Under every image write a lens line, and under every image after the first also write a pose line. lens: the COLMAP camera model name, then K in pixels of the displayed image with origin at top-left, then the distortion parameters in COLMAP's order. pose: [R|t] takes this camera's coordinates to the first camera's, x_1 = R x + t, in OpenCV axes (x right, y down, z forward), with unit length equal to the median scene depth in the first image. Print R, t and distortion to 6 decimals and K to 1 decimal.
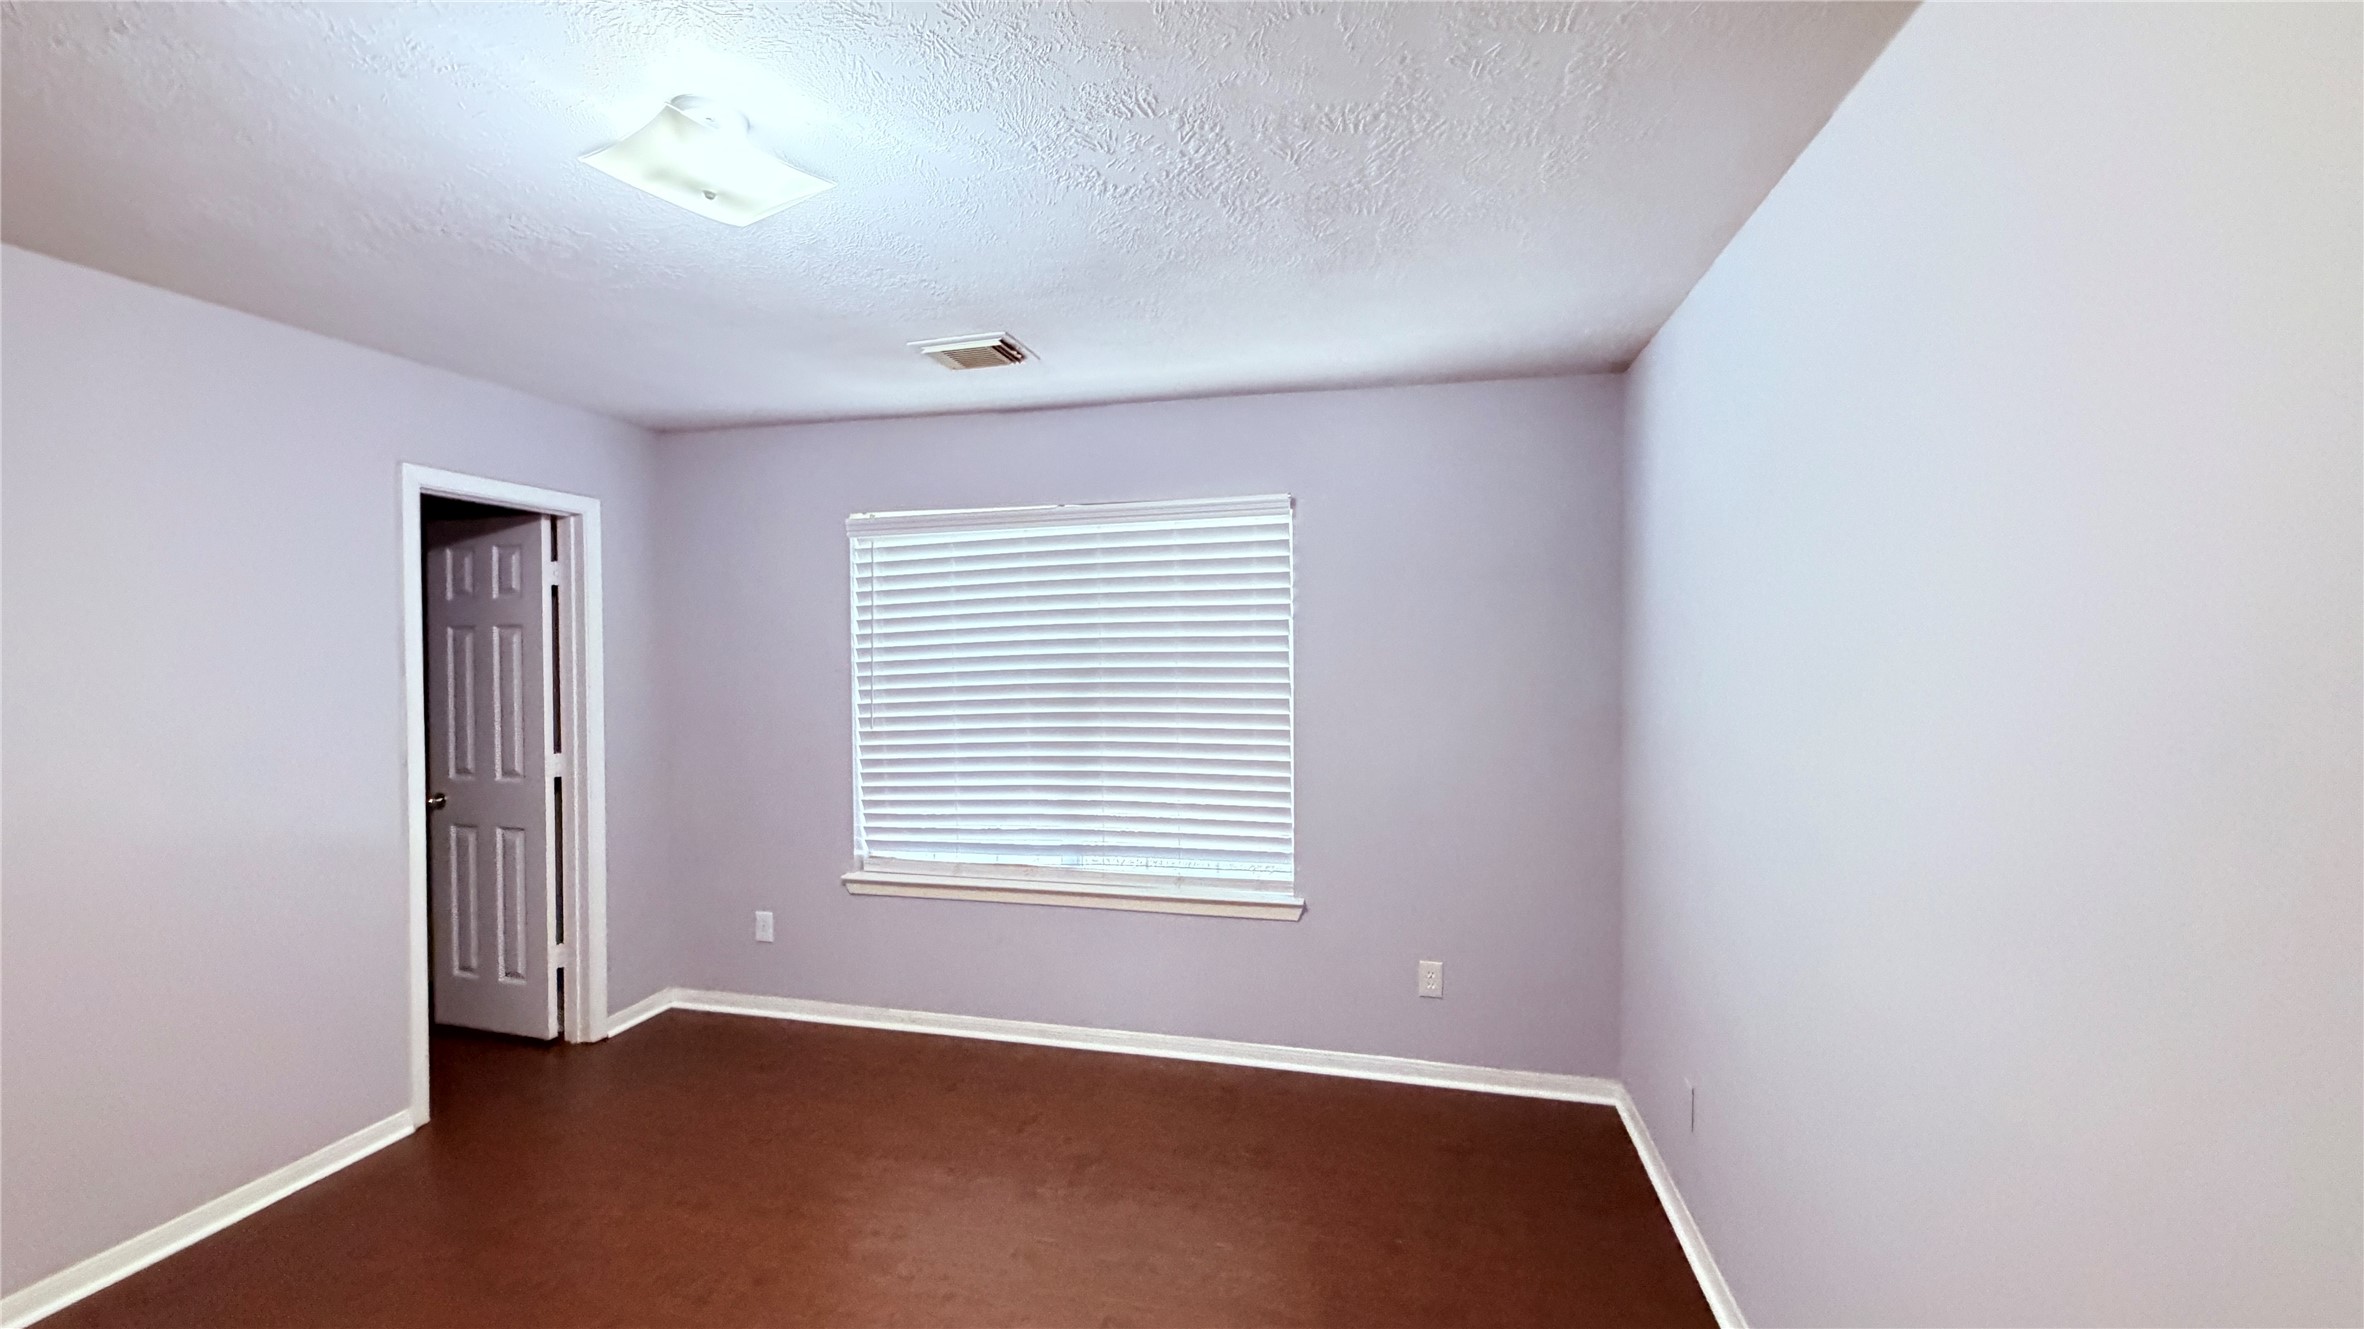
lens RADIAL K [[932.6, 0, 1182.0], [0, 932.6, 664.5], [0, 0, 1]] dist [-0.006925, 0.000436]
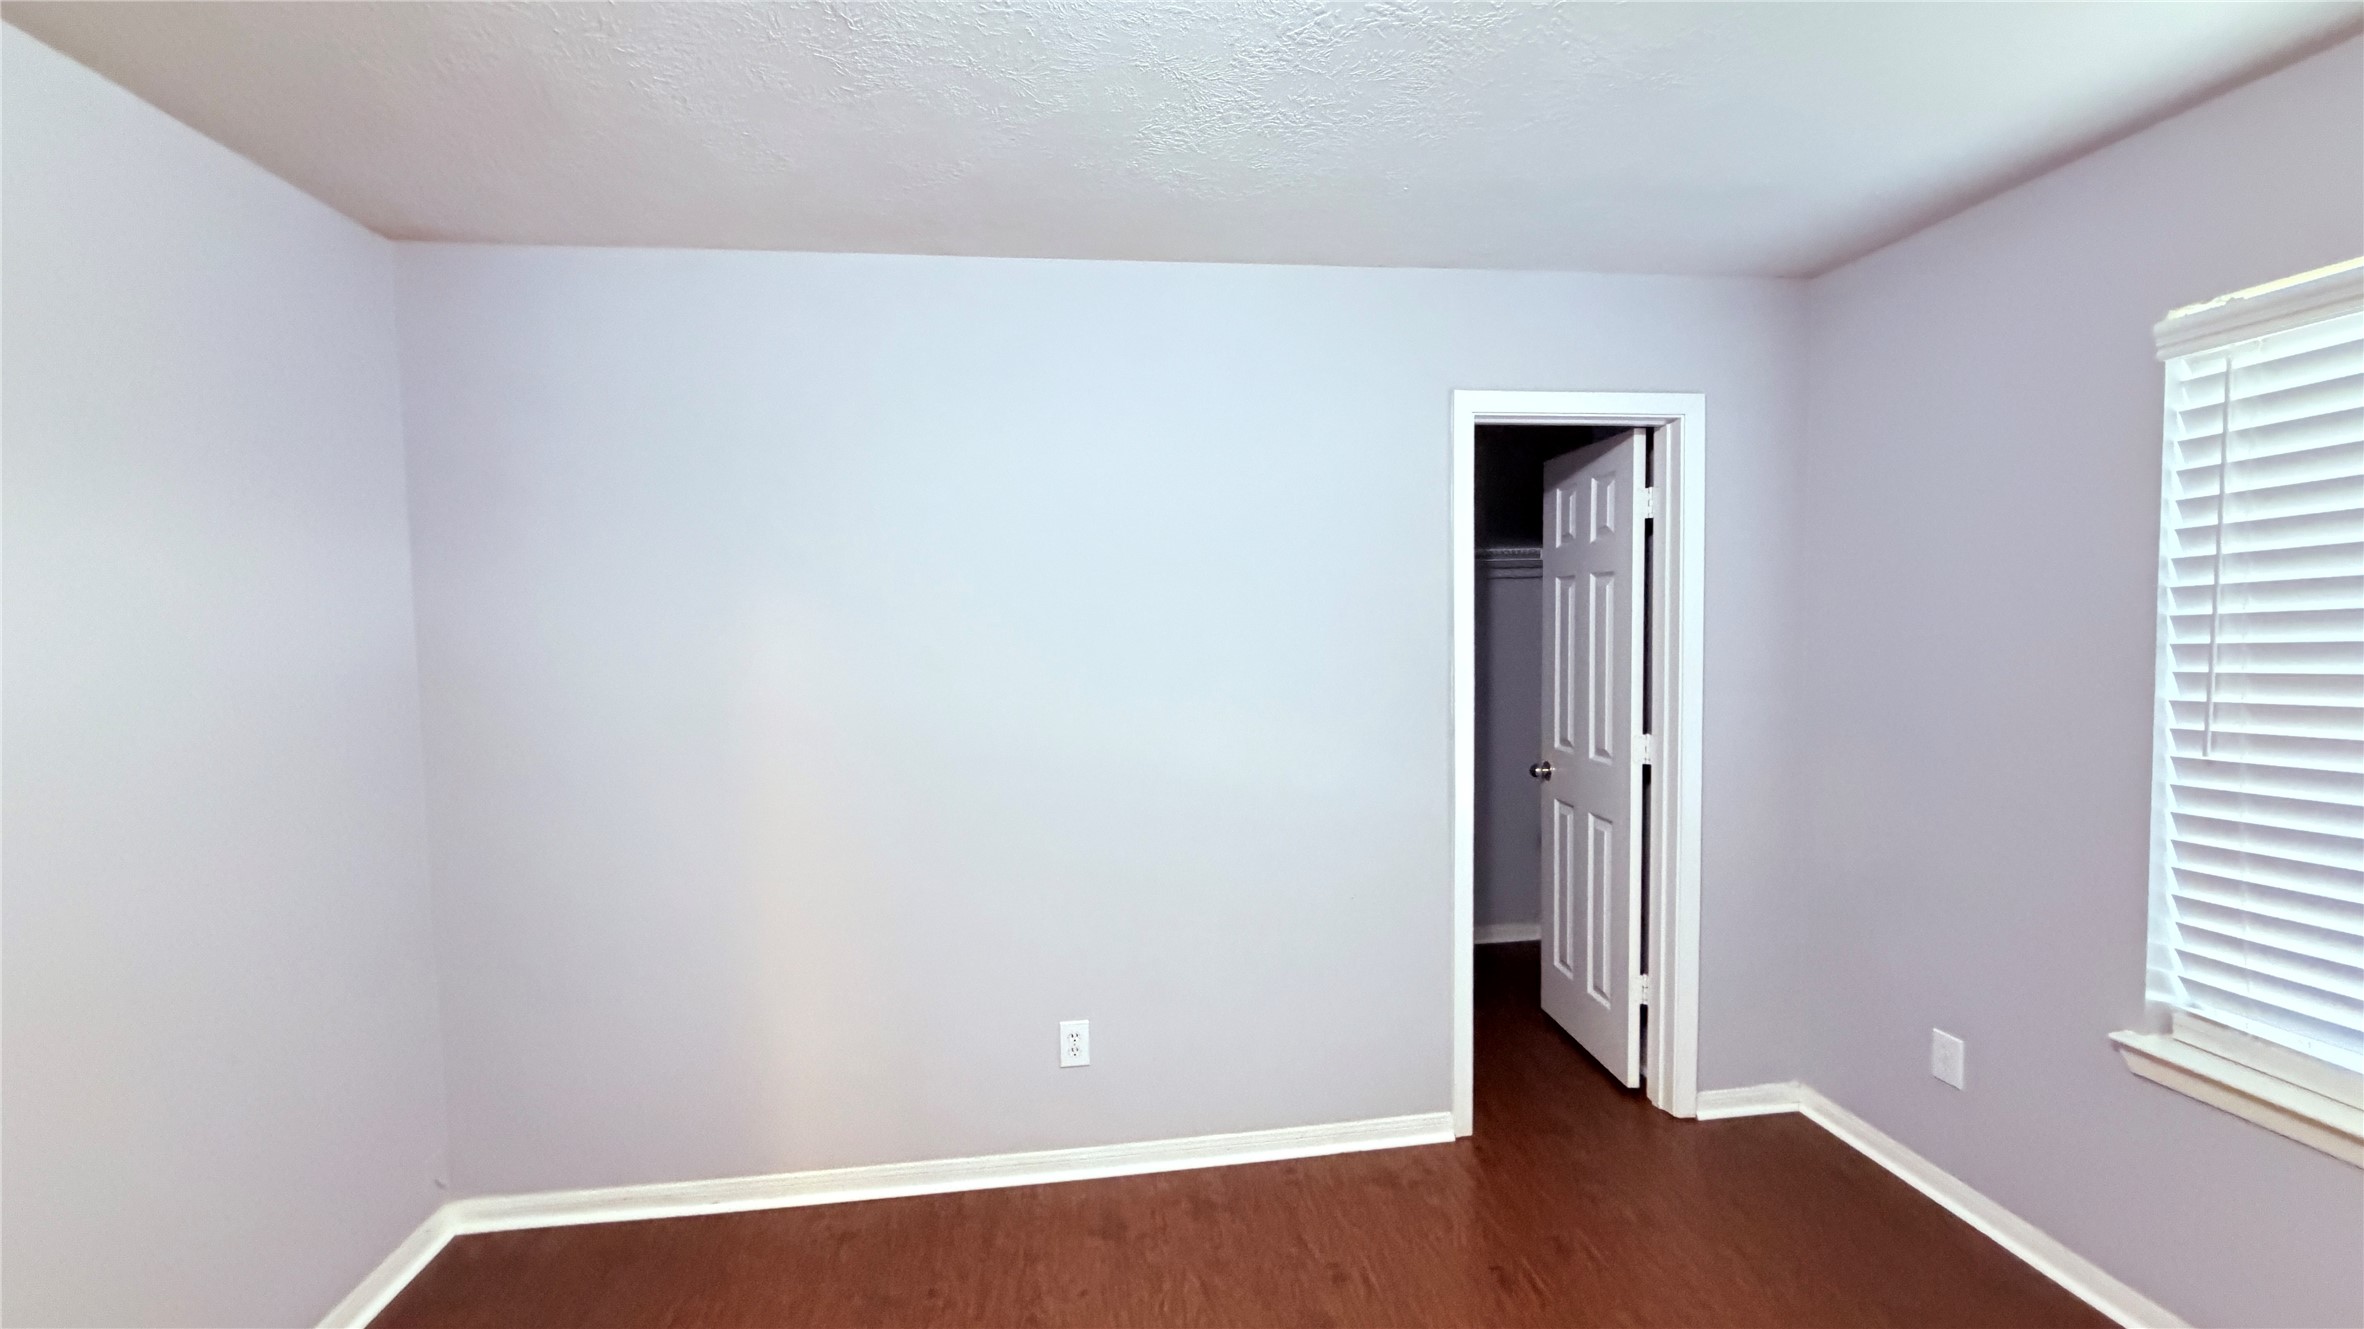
lens RADIAL K [[932.6, 0, 1182.0], [0, 932.6, 664.5], [0, 0, 1]] dist [-0.006925, 0.000436]
pose [[0.339278, 0.045292, -0.939595, -0.068943], [0.007466, 0.998679, 0.050836, -0.005281], [0.940657, -0.024263, 0.338491, 0.351745]]
